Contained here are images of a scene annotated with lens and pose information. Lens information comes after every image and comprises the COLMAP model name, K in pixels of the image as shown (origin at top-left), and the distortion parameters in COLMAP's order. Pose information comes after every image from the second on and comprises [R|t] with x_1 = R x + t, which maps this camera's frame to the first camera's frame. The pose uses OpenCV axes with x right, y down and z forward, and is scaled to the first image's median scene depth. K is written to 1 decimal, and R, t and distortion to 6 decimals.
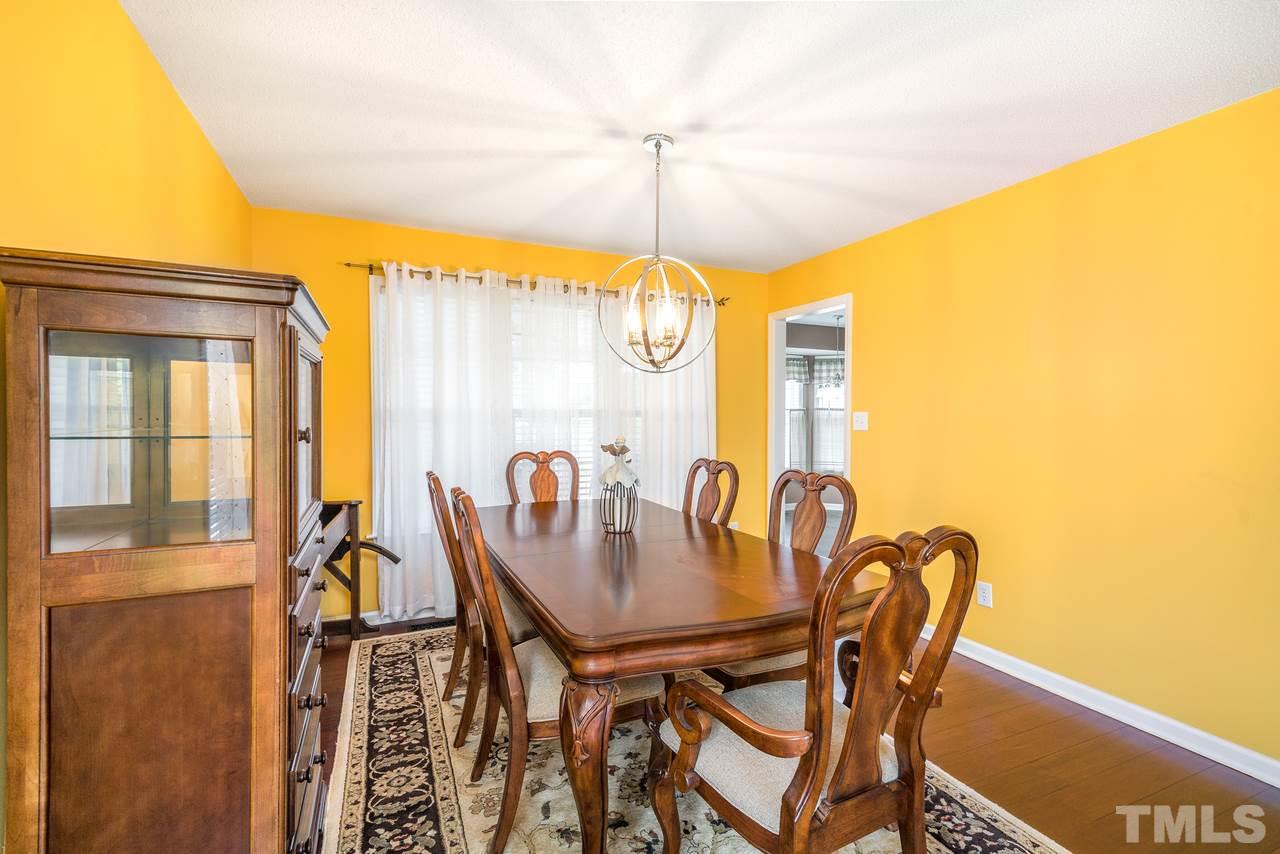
lens RADIAL K [[555.1, 0, 639.4], [0, 555.1, 417.7], [0, 0, 1]] dist [-0.000121, 0.001111]
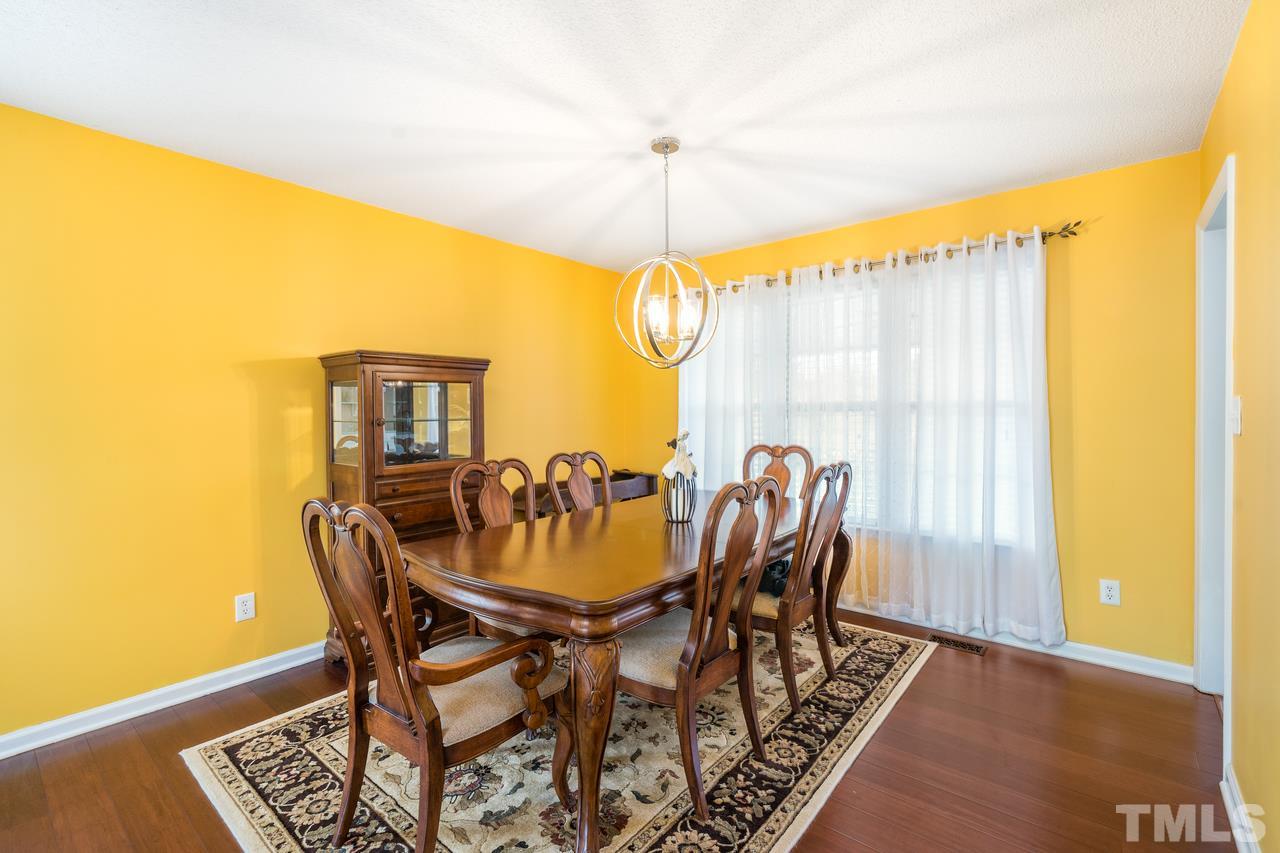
lens RADIAL K [[555.1, 0, 631.1], [0, 555.1, 427.6], [0, 0, 1]] dist [-0.000121, 0.001111]
pose [[0.435362, 0.019691, -0.900040, 0.850823], [0.009910, 0.999595, 0.026662, -0.002789], [0.900201, -0.020527, 0.434991, 0.442238]]
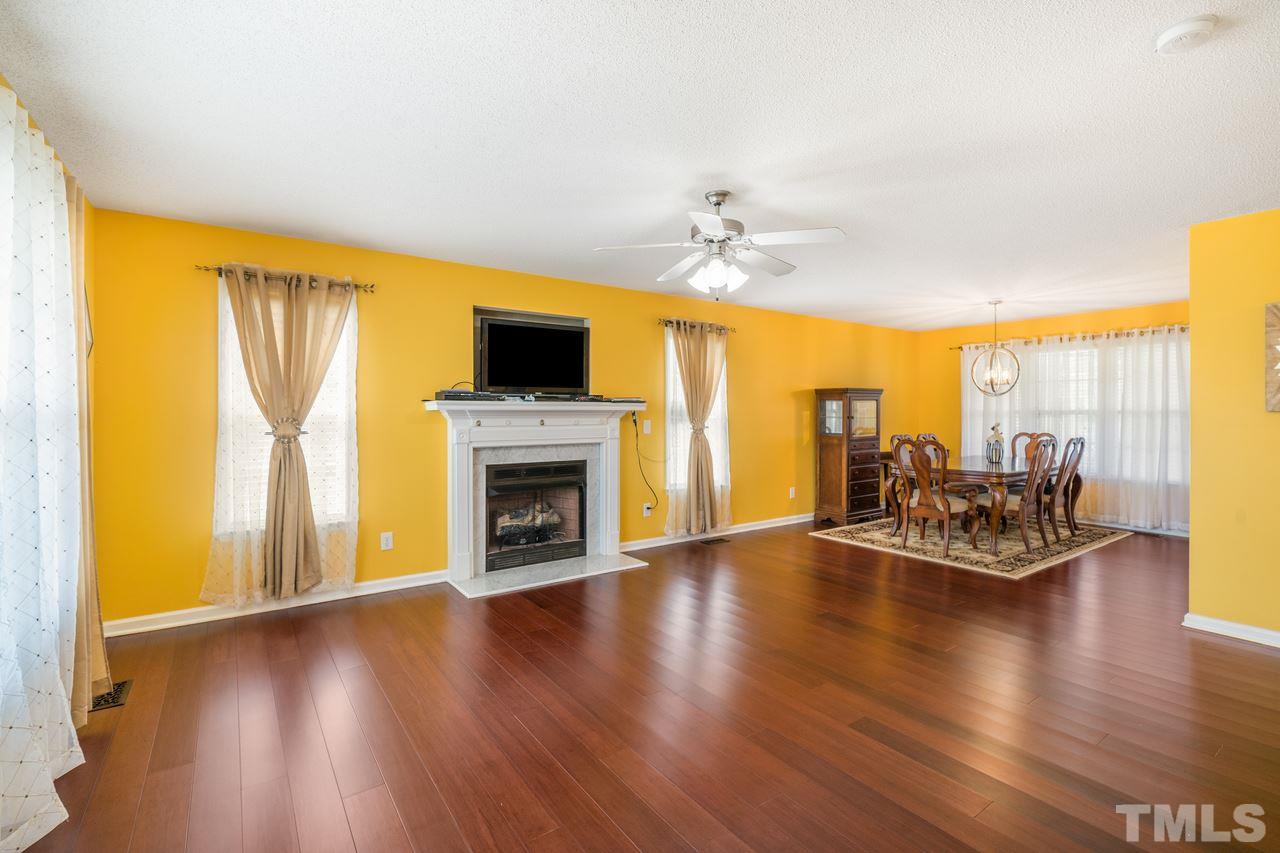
lens RADIAL K [[555.1, 0, 646.8], [0, 555.1, 416.6], [0, 0, 1]] dist [-0.000121, 0.001111]
pose [[0.198236, 0.004700, -0.980143, 1.925085], [0.000562, 0.999988, 0.004909, -0.006024], [0.980154, -0.001524, 0.198231, -0.889462]]
